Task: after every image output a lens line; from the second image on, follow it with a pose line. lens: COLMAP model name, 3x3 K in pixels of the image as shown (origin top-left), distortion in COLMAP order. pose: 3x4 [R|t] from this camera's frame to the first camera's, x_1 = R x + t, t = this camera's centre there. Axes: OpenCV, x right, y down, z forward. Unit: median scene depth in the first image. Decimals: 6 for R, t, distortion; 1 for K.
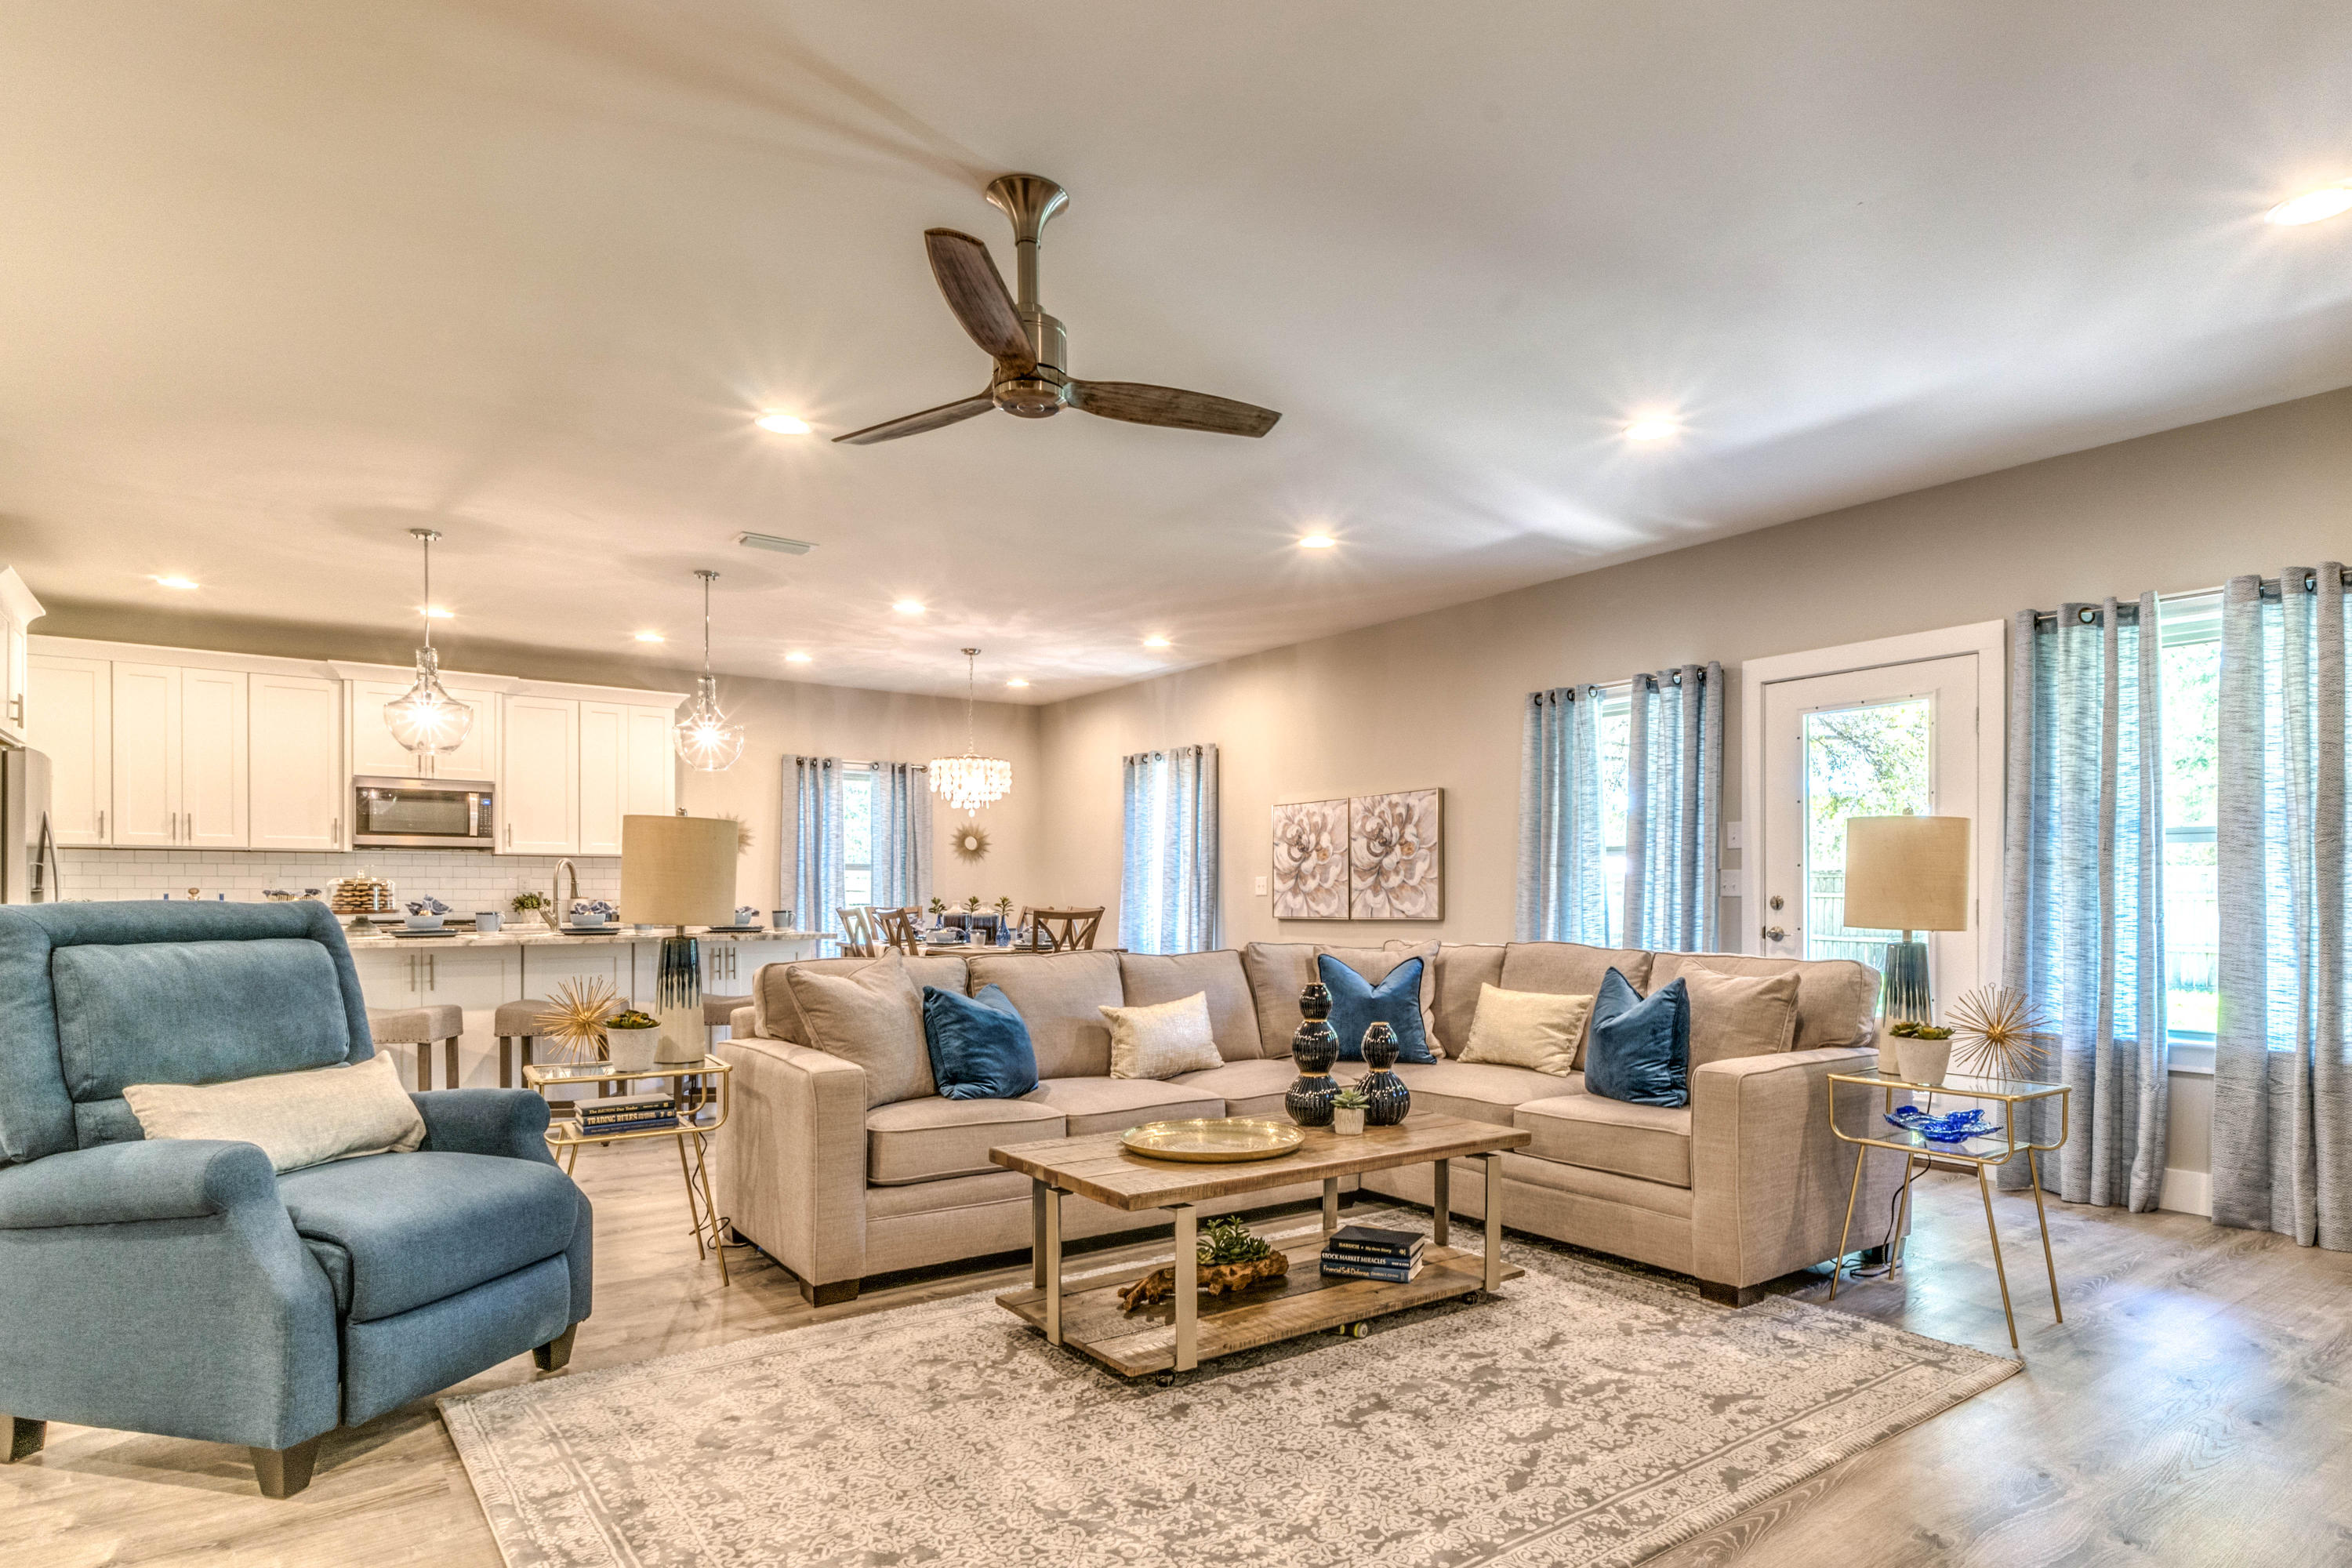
lens RADIAL K [[1296.9, 0, 1252.1], [0, 1296.9, 896.8], [0, 0, 1]] dist [0.002590, -0.000036]
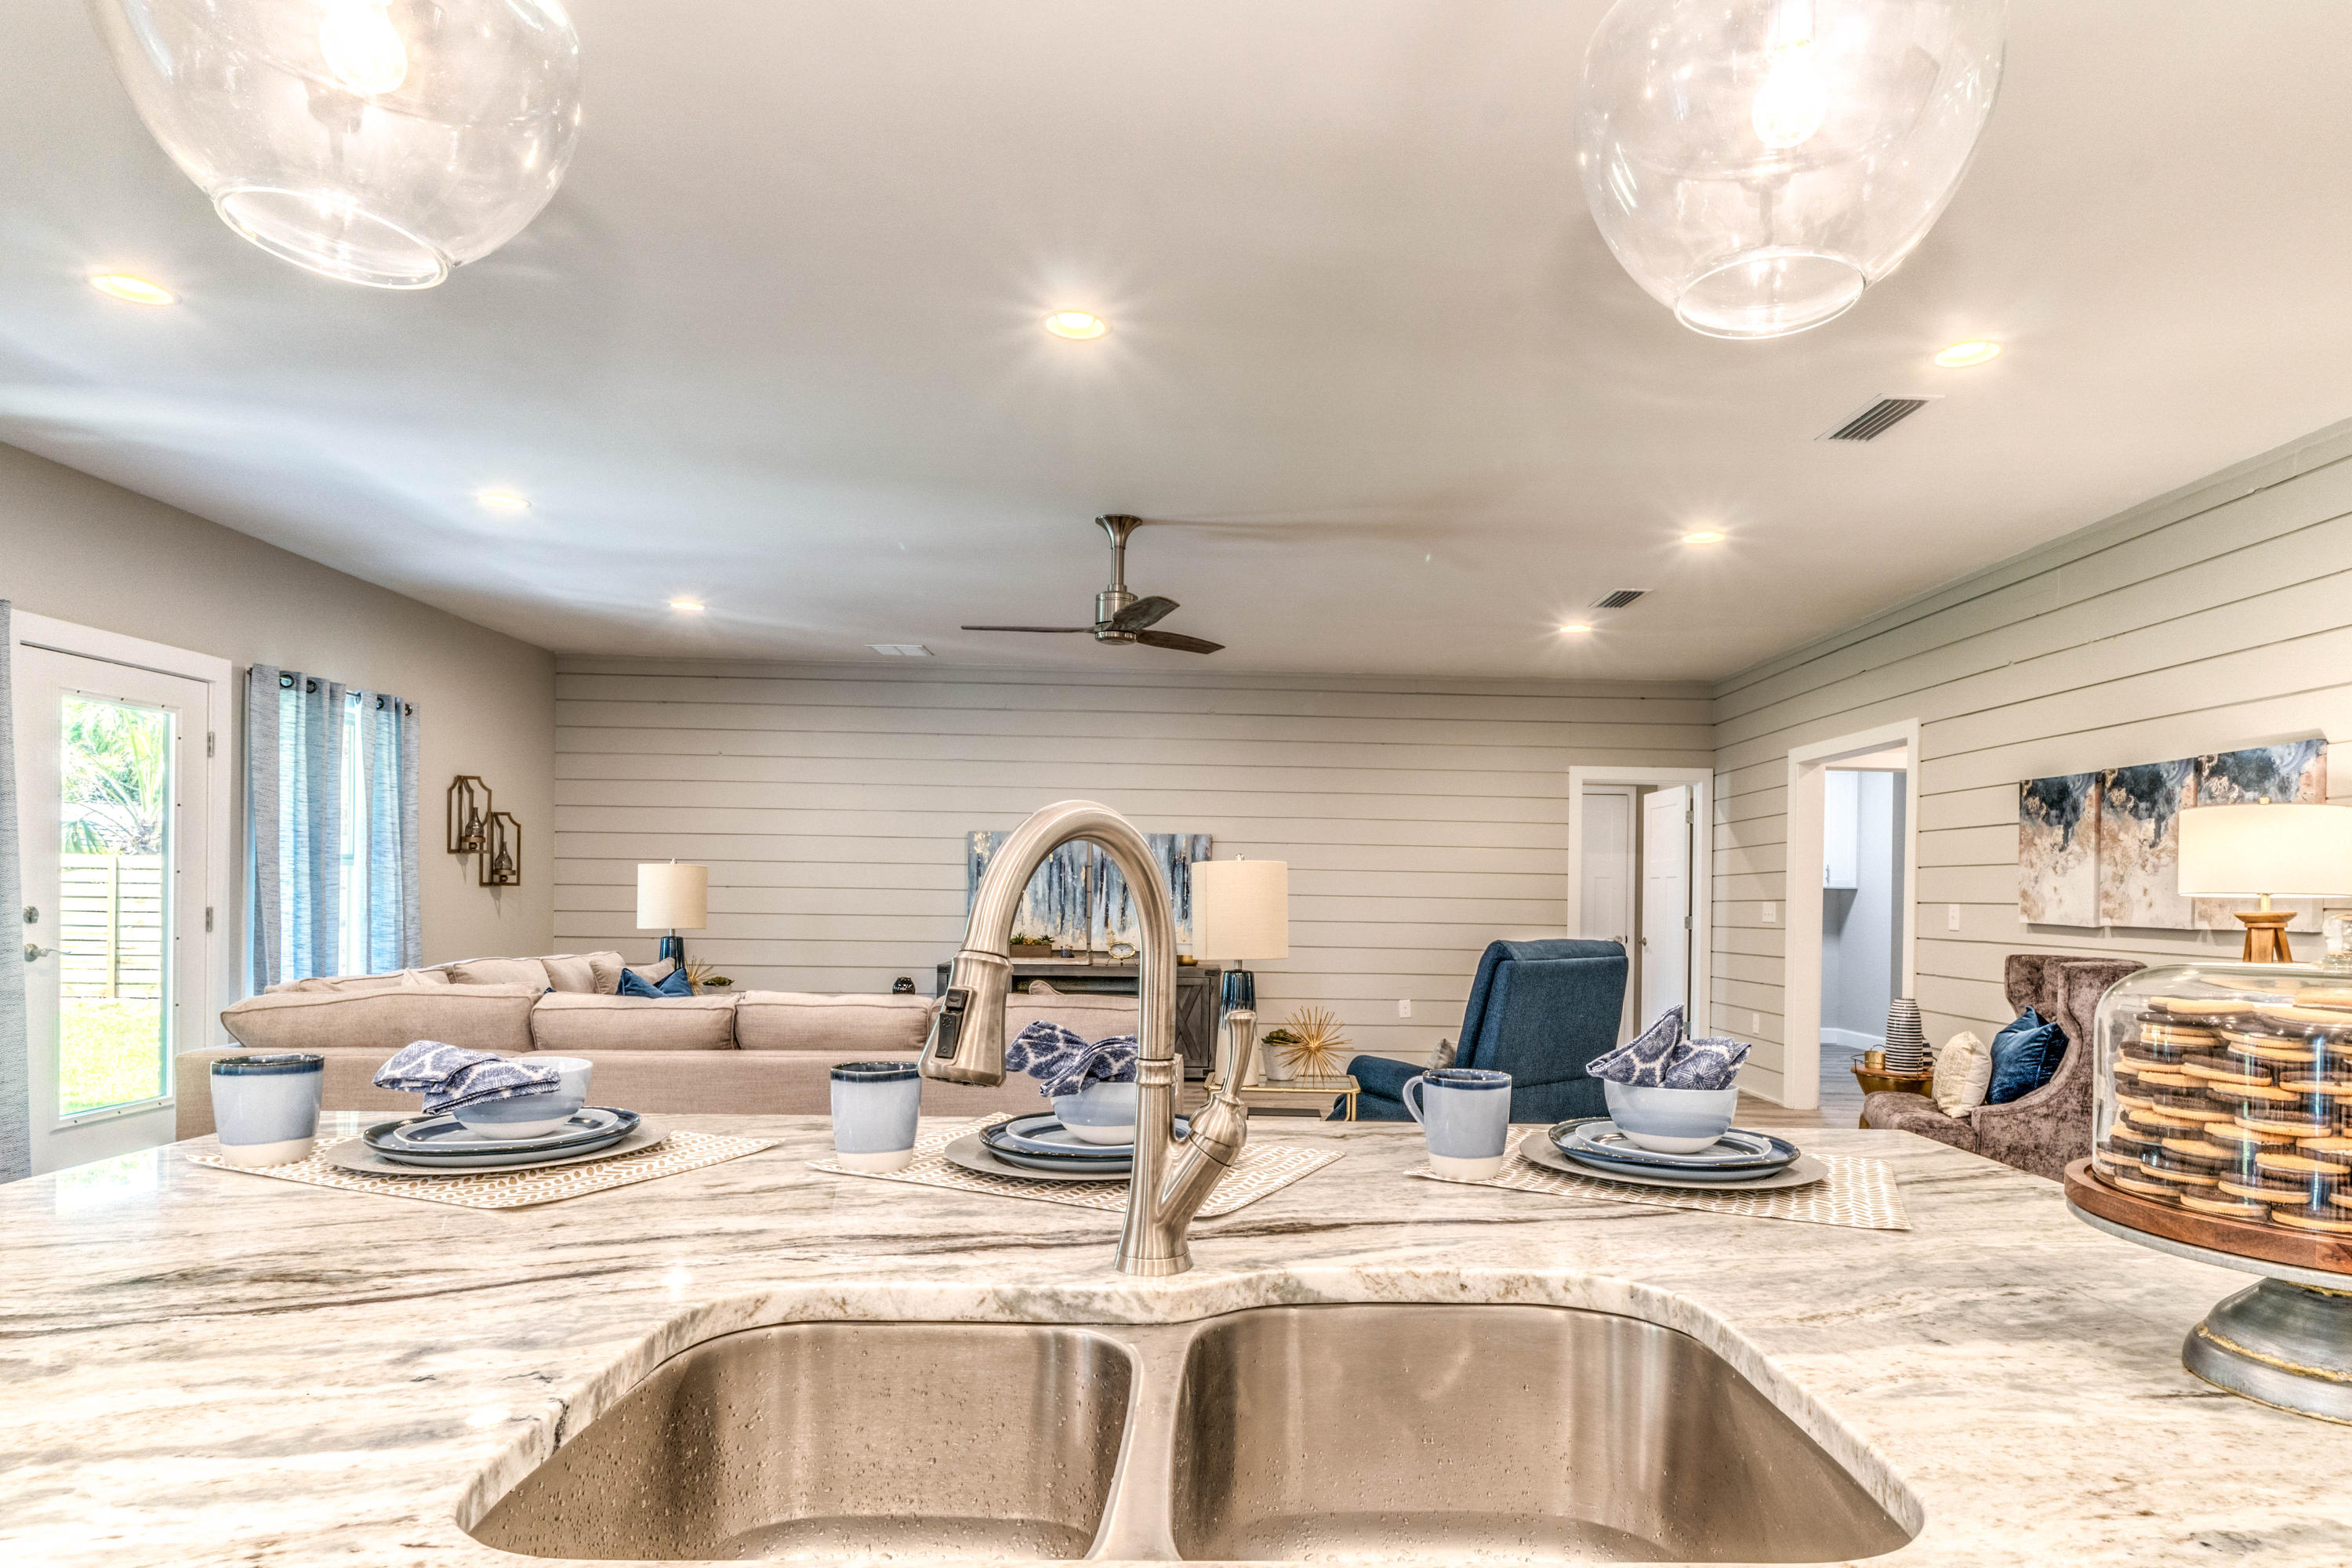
lens RADIAL K [[1295.9, 0, 1250.0], [0, 1295.9, 897.4], [0, 0, 1]] dist [0.009701, -0.000542]
pose [[-0.820340, -0.018142, 0.571589, -0.526841], [-0.018098, 0.999820, 0.005760, -0.018597], [-0.571590, -0.005619, -0.820520, 0.922773]]
